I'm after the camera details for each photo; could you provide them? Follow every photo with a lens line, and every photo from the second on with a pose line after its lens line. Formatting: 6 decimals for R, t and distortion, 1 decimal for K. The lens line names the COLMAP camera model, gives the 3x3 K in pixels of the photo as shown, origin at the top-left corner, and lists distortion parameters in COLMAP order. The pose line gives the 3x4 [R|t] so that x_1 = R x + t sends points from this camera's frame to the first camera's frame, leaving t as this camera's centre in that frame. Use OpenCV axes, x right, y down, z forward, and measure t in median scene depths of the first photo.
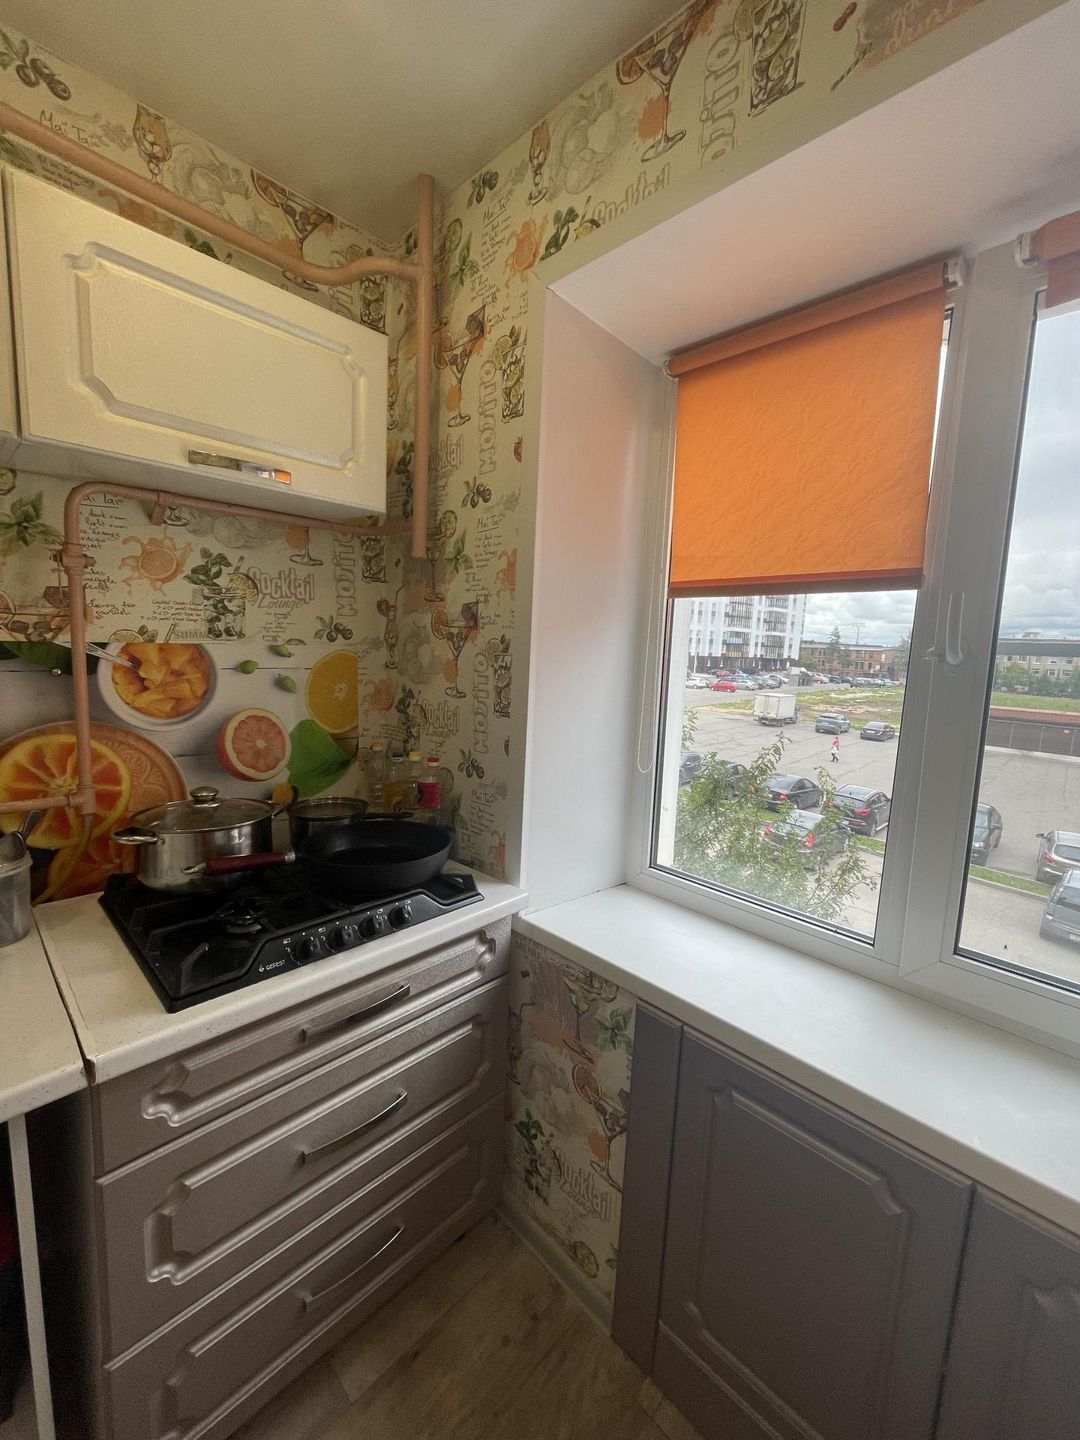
lens RADIAL K [[579.0, 0, 543.4], [0, 579.0, 719.8], [0, 0, 1]] dist [-0.003495, 0.000084]
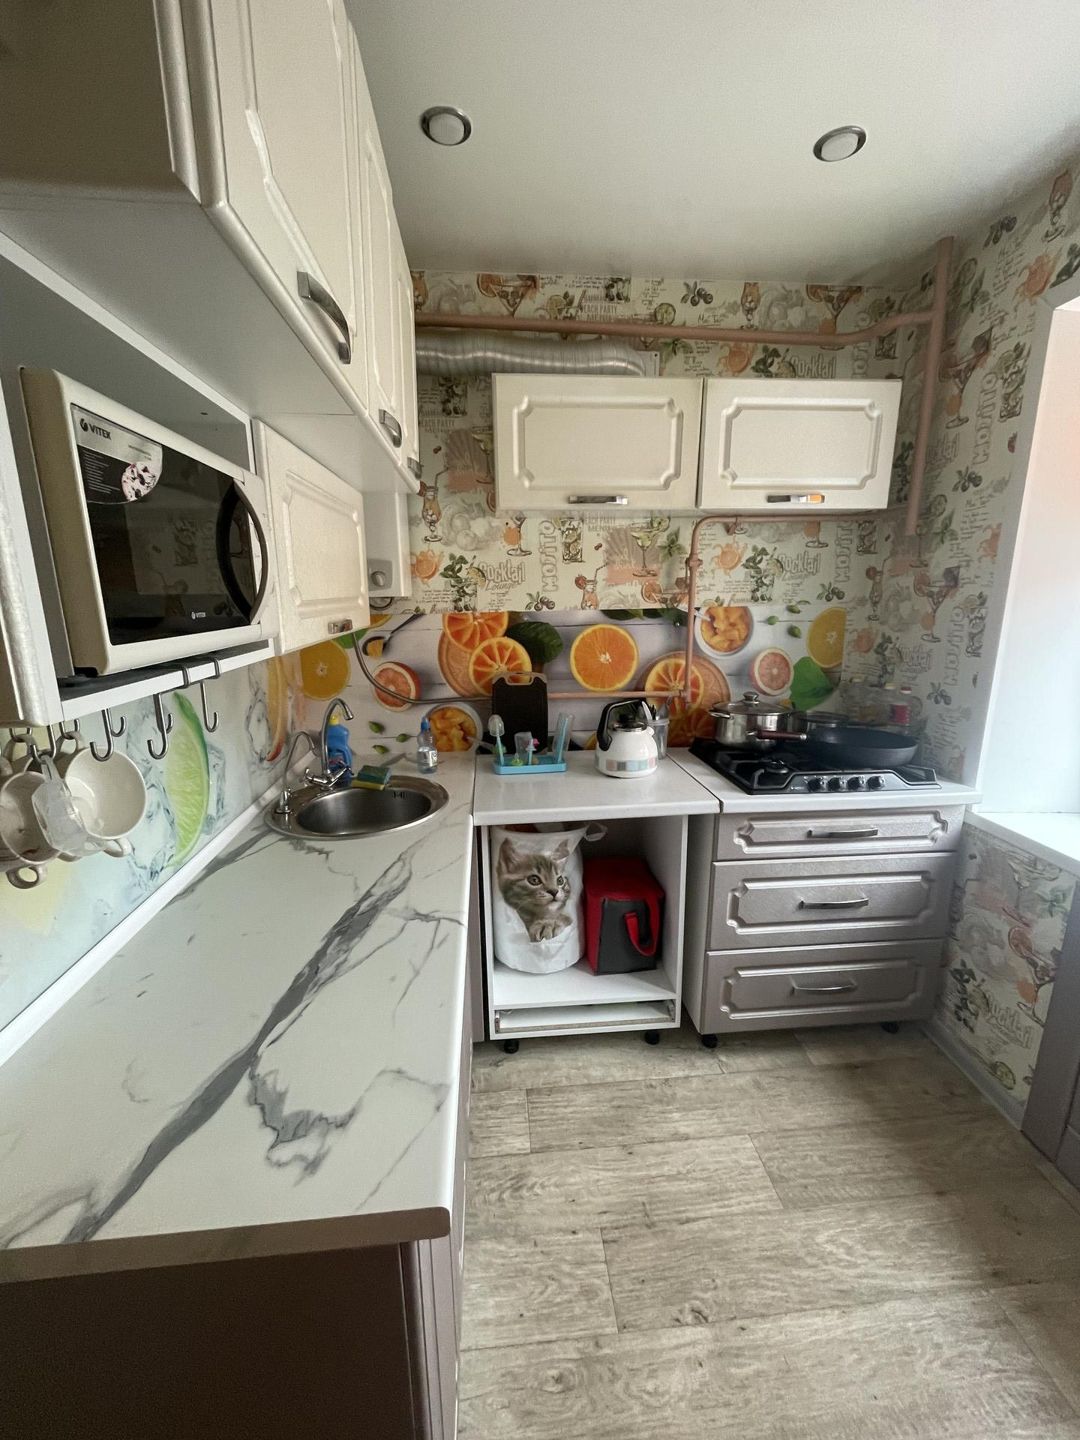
lens RADIAL K [[579.0, 0, 541.6], [0, 579.0, 716.7], [0, 0, 1]] dist [-0.003495, 0.000084]
pose [[0.751614, 0.093924, -0.652882, 0.063324], [-0.046035, 0.994866, 0.090126, 0.060167], [0.657995, -0.037684, 0.752079, -0.646448]]
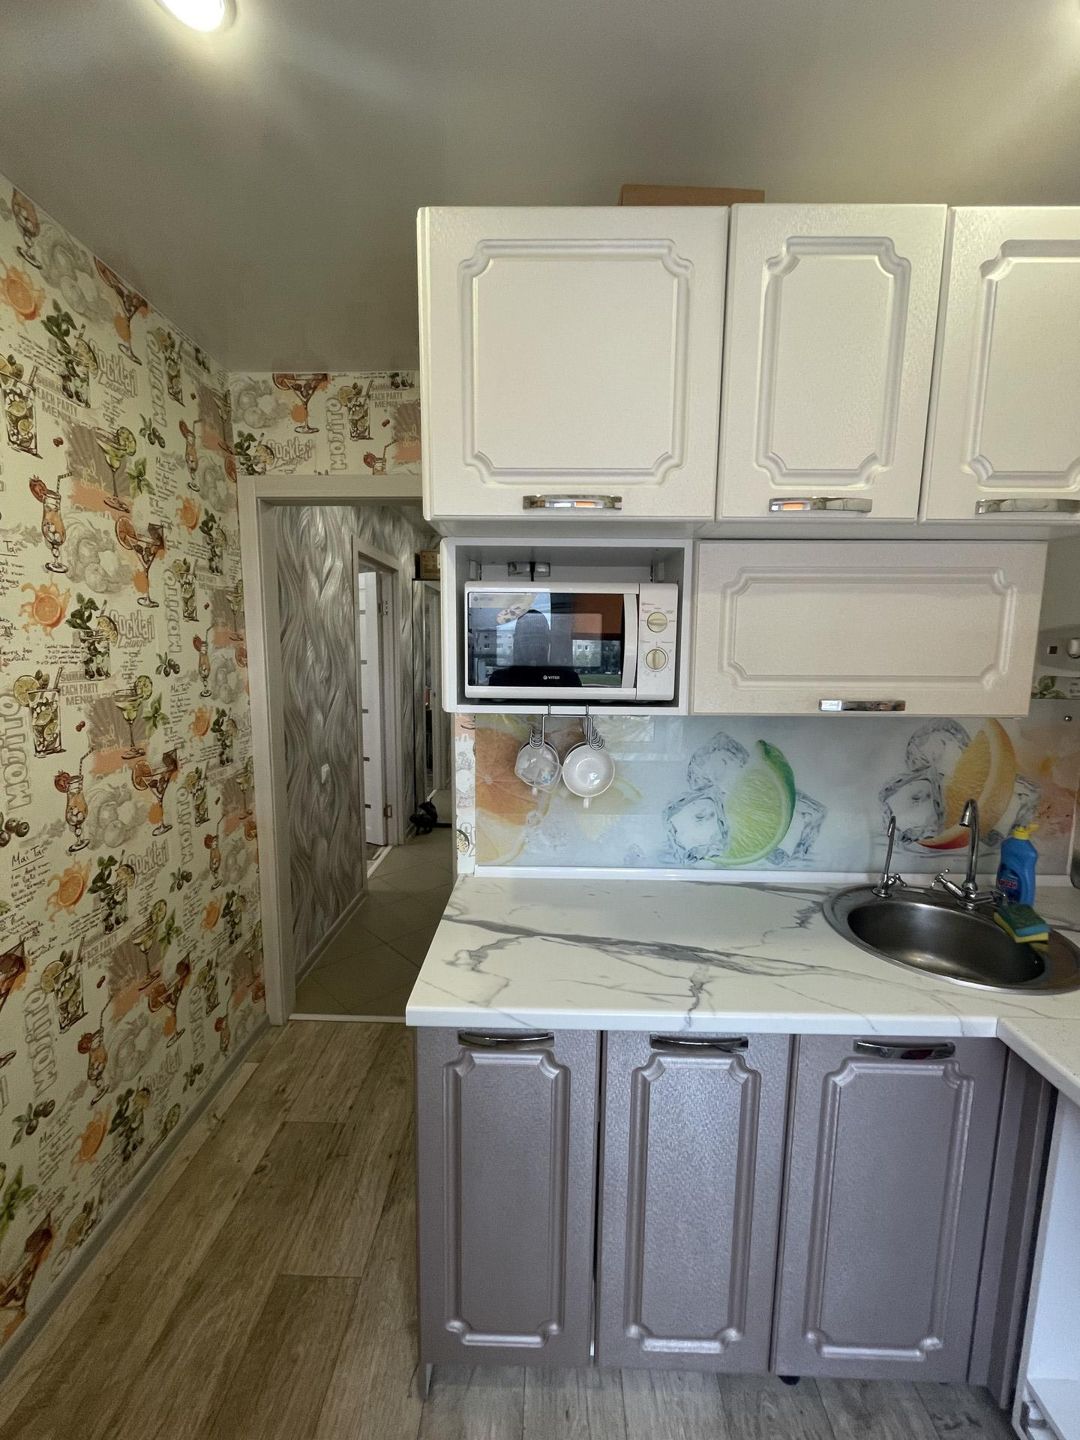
lens RADIAL K [[579.0, 0, 542.2], [0, 579.0, 717.7], [0, 0, 1]] dist [-0.003495, 0.000084]
pose [[-0.729945, 0.036102, -0.682552, 0.146946], [-0.128158, 0.973664, 0.188556, -0.085945], [0.671384, 0.225110, -0.706094, 0.237605]]
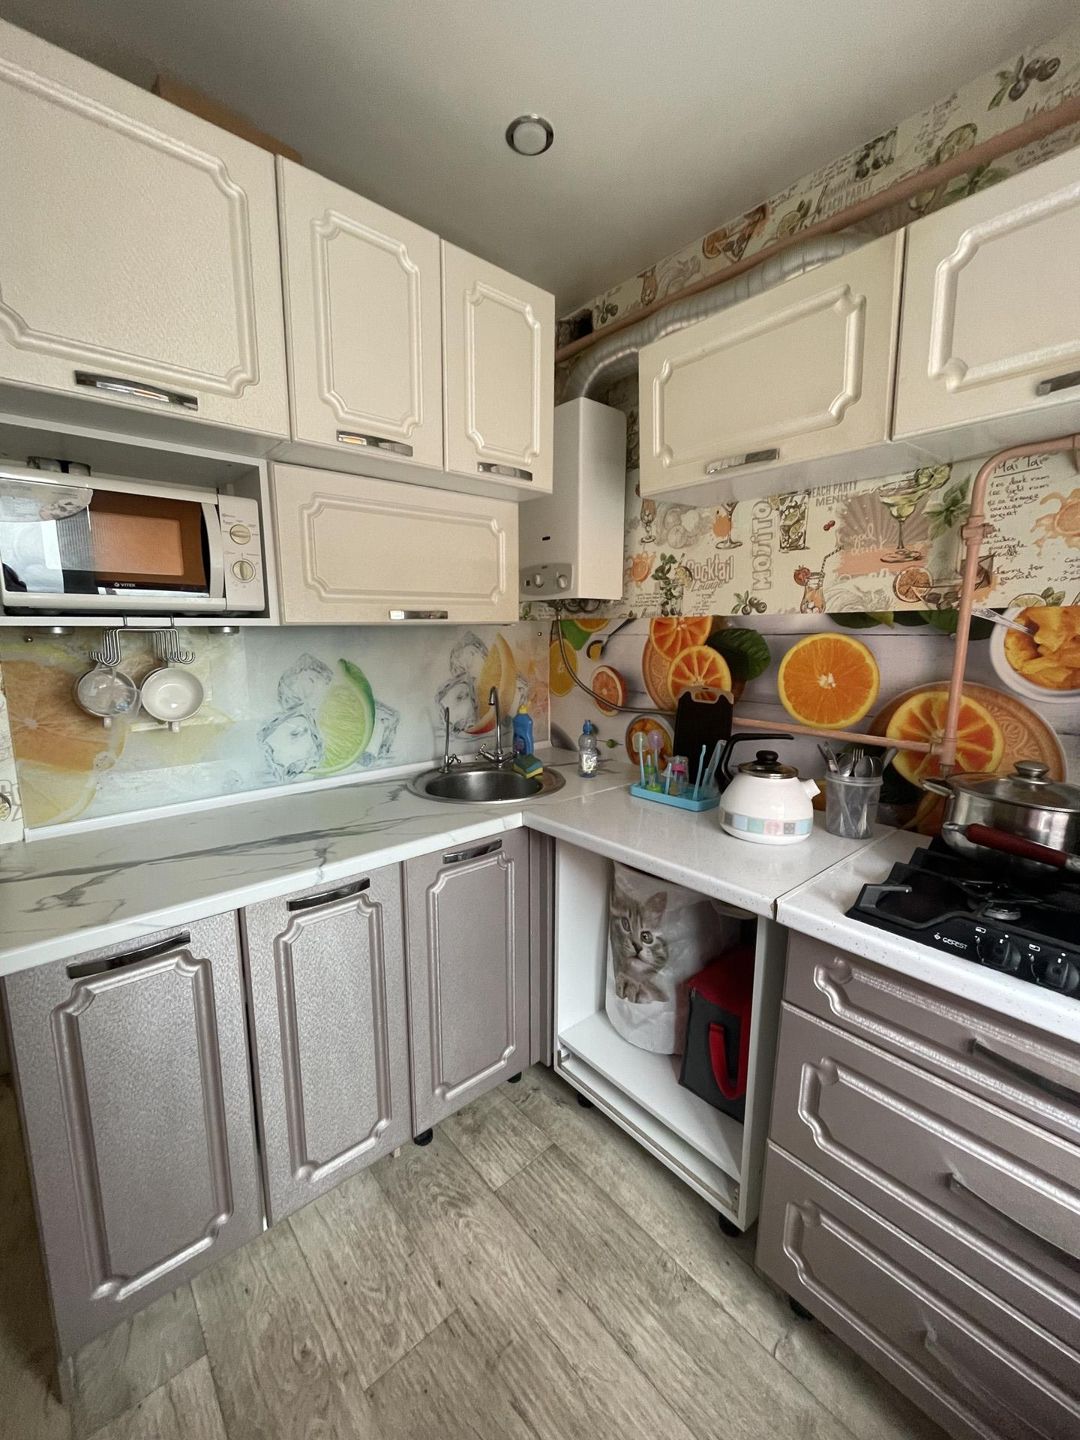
lens RADIAL K [[579.0, 0, 536.9], [0, 579.0, 716.6], [0, 0, 1]] dist [-0.003495, 0.000084]
pose [[-0.085609, 0.112656, -0.989939, 0.335863], [-0.131533, 0.983613, 0.123311, 0.036762], [0.987608, 0.140766, -0.069388, 0.277179]]
